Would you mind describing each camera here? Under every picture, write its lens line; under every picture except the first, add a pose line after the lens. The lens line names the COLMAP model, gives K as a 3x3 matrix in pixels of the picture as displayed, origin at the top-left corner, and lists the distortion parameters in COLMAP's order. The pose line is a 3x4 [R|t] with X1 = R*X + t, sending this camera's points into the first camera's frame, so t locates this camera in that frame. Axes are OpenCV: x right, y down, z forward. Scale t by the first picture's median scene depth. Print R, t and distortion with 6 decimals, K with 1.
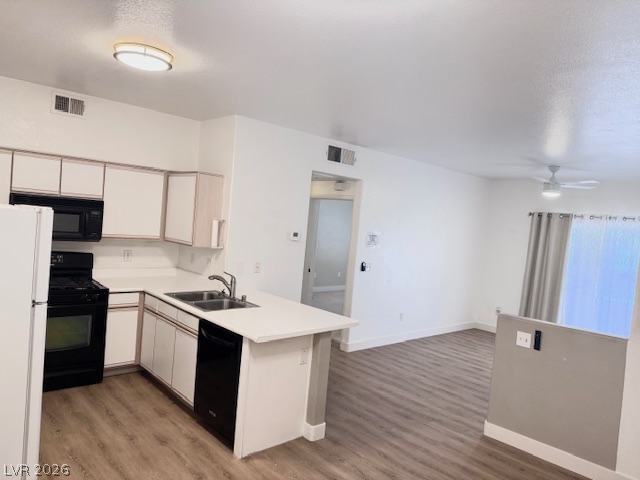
lens RADIAL K [[451.7, 0, 322.3], [0, 451.7, 239.9], [0, 0, 1]] dist [0.038851, -0.038506]
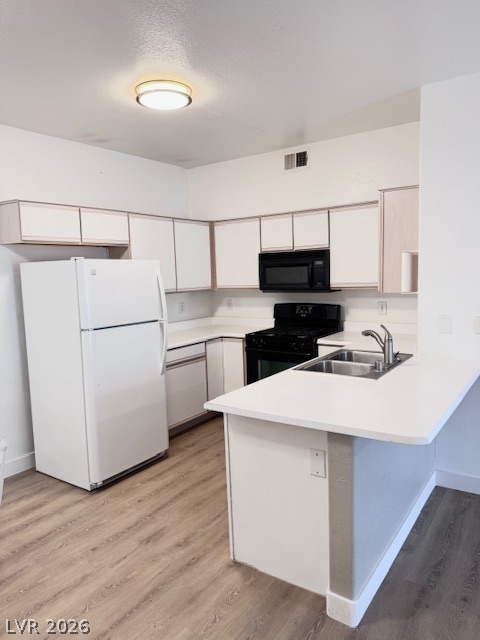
lens RADIAL K [[451.7, 0, 243.7], [0, 451.7, 321.5], [0, 0, 1]] dist [0.038851, -0.038506]
pose [[0.223125, 0.011424, -0.974723, 0.427225], [0.007593, 0.999881, 0.013457, 0.055006], [0.974760, -0.010403, 0.223011, 0.648899]]
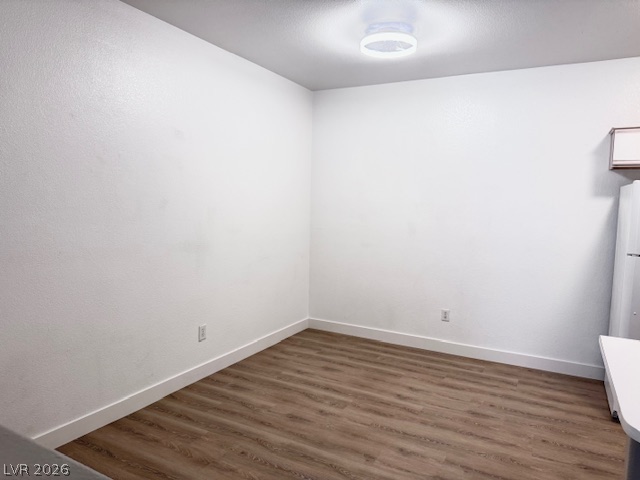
lens RADIAL K [[451.7, 0, 320.7], [0, 451.7, 241.2], [0, 0, 1]] dist [0.038851, -0.038506]
pose [[-0.935392, -0.082899, -0.343757, 0.361997], [-0.124521, 0.987085, 0.100790, 0.044921], [0.330962, 0.137084, -0.933634, 1.071470]]
